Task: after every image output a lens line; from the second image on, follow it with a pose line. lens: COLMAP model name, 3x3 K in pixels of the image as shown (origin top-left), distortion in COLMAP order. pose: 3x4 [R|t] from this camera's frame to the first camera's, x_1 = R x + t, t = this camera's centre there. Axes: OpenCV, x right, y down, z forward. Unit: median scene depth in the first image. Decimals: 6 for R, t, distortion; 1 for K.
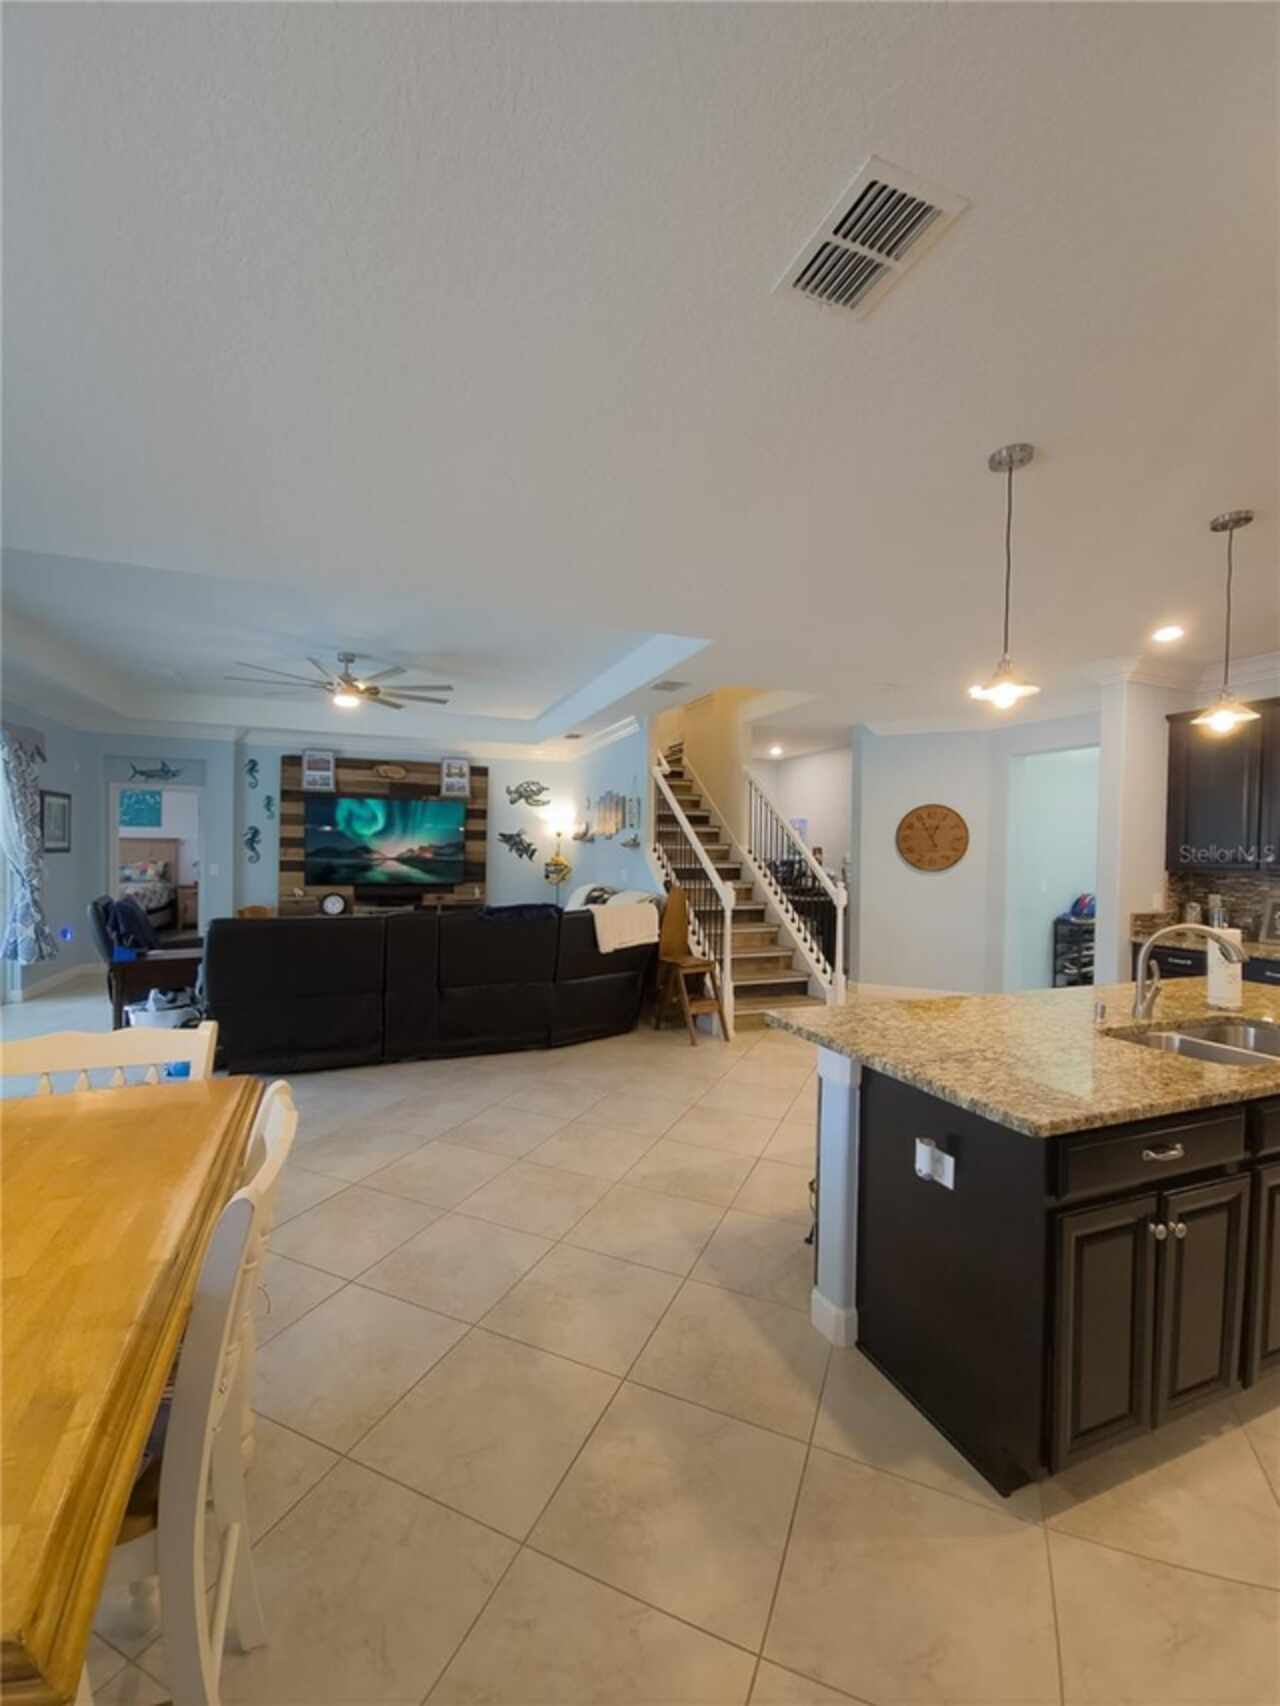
lens RADIAL K [[697.2, 0, 638.8], [0, 697.2, 860.4], [0, 0, 1]] dist [0.003263, -0.003082]
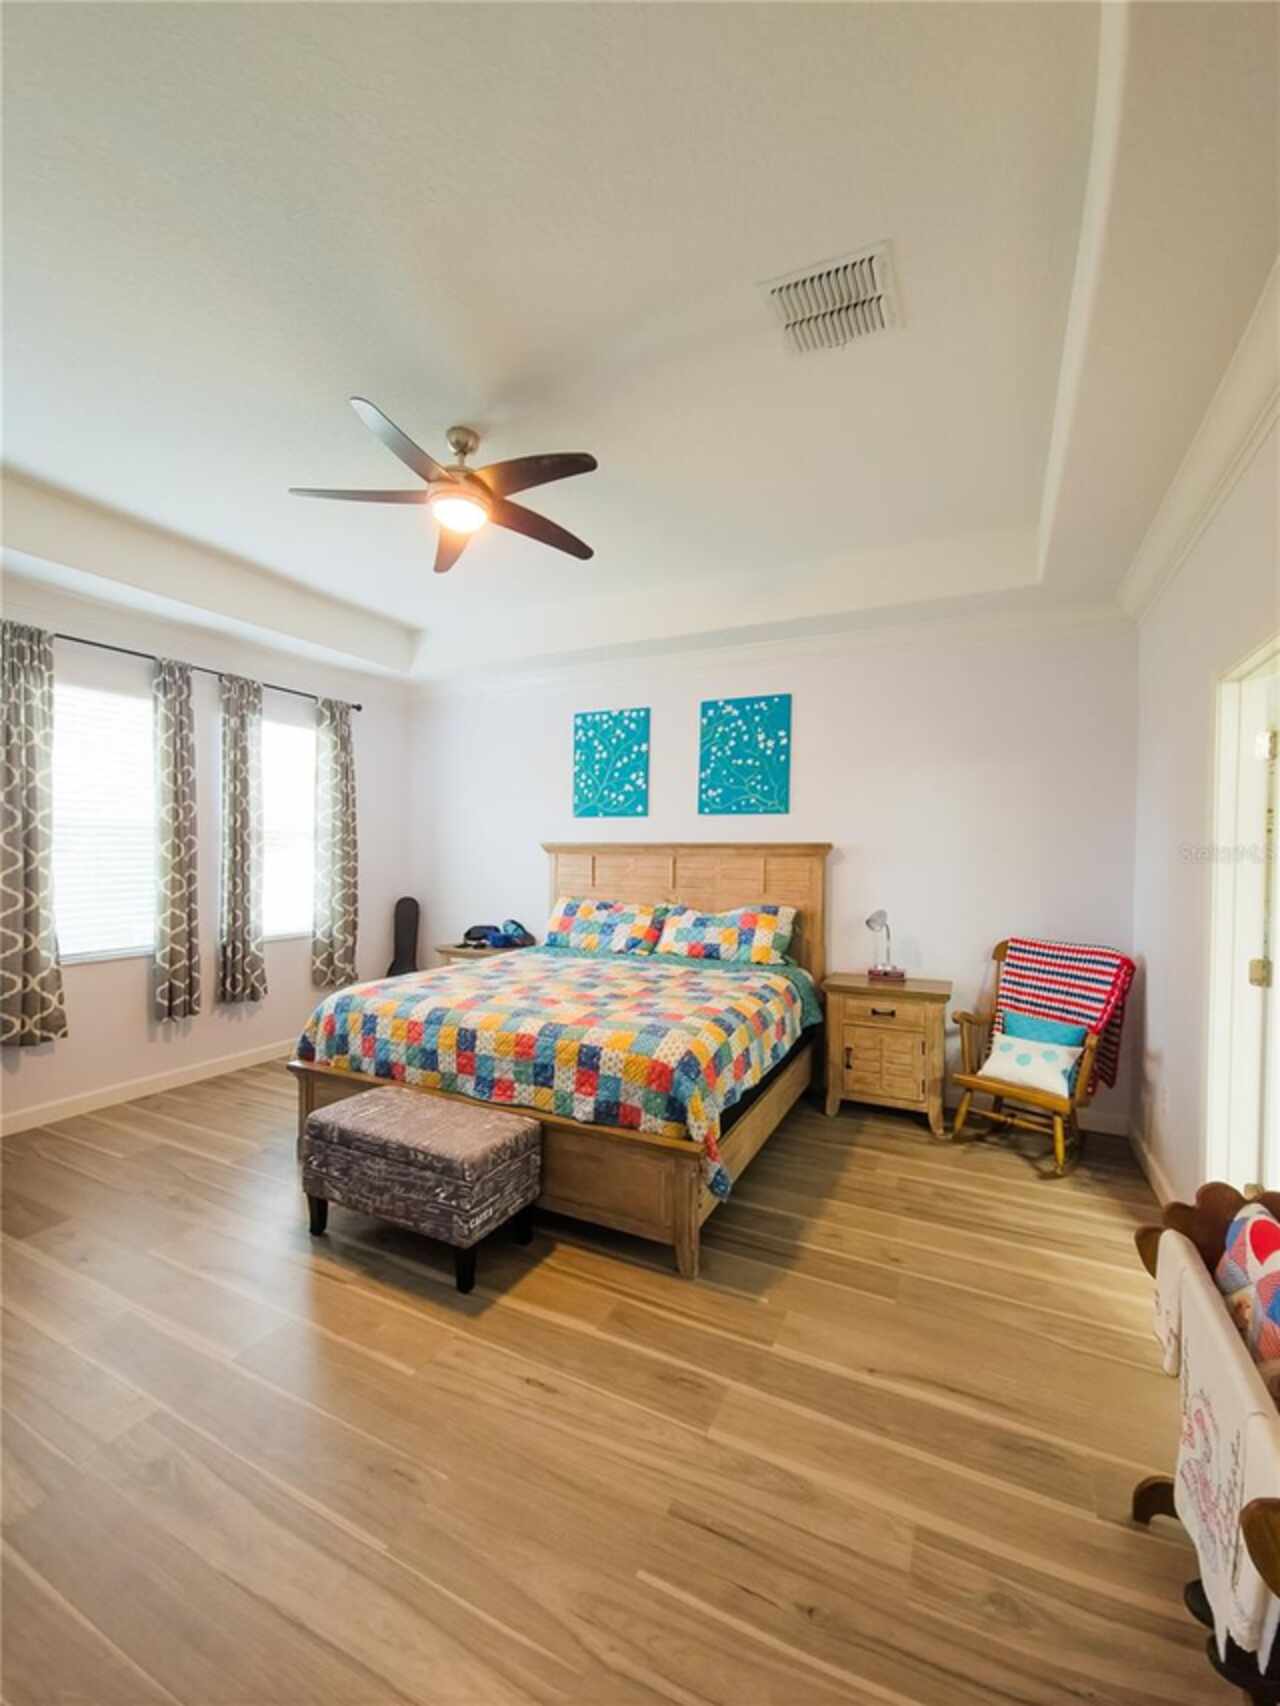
lens RADIAL K [[697.2, 0, 632.5], [0, 697.2, 852.5], [0, 0, 1]] dist [0.003263, -0.003082]
pose [[0.656874, -0.002308, -0.753997, -0.467856], [-0.014615, 0.999768, -0.015793, -0.020732], [0.753859, 0.021394, 0.656688, 0.705813]]
